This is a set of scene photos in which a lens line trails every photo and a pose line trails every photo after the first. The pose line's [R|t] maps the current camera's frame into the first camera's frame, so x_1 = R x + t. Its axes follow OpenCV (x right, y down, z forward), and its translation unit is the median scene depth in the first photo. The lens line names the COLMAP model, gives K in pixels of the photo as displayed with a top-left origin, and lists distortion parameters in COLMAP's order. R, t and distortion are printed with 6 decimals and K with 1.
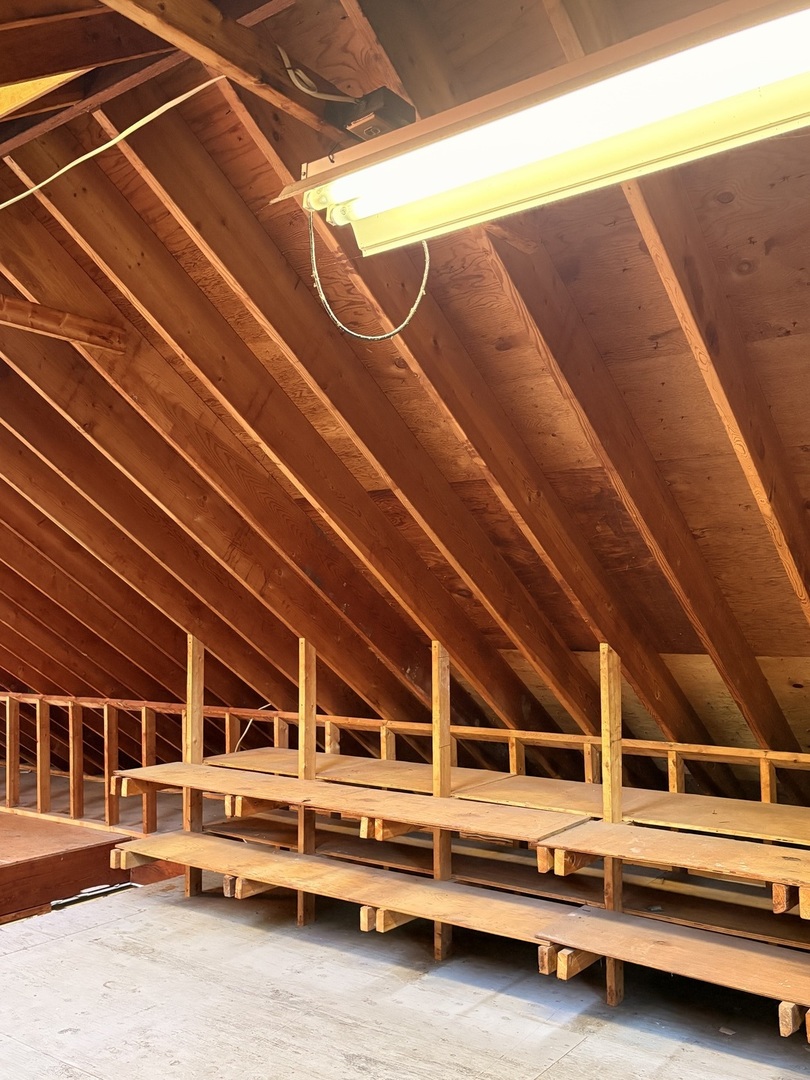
lens RADIAL K [[978.0, 0, 401.6], [0, 978.0, 543.1], [0, 0, 1]] dist [0.045670, -0.016124]
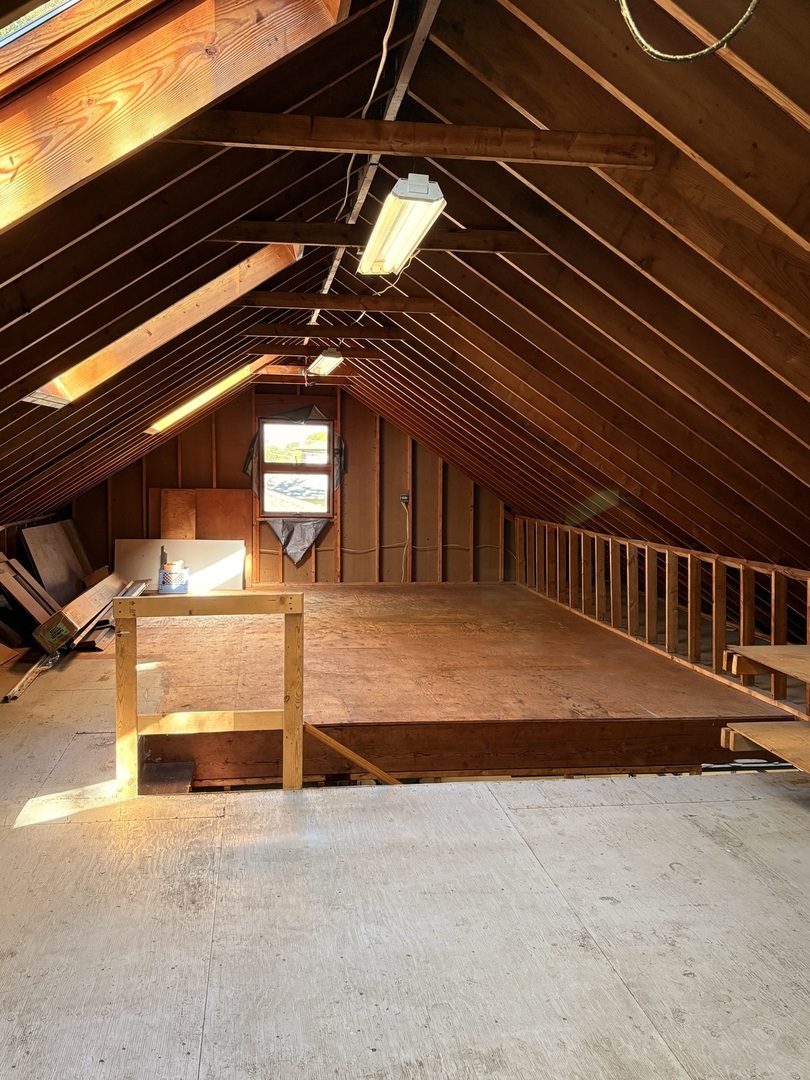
lens RADIAL K [[978.0, 0, 401.6], [0, 978.0, 543.1], [0, 0, 1]] dist [0.045670, -0.016124]
pose [[0.710331, 0.066167, -0.700751, 0.138249], [0.038643, 0.990404, 0.132688, 0.004217], [0.702806, -0.121331, 0.700958, 0.167749]]
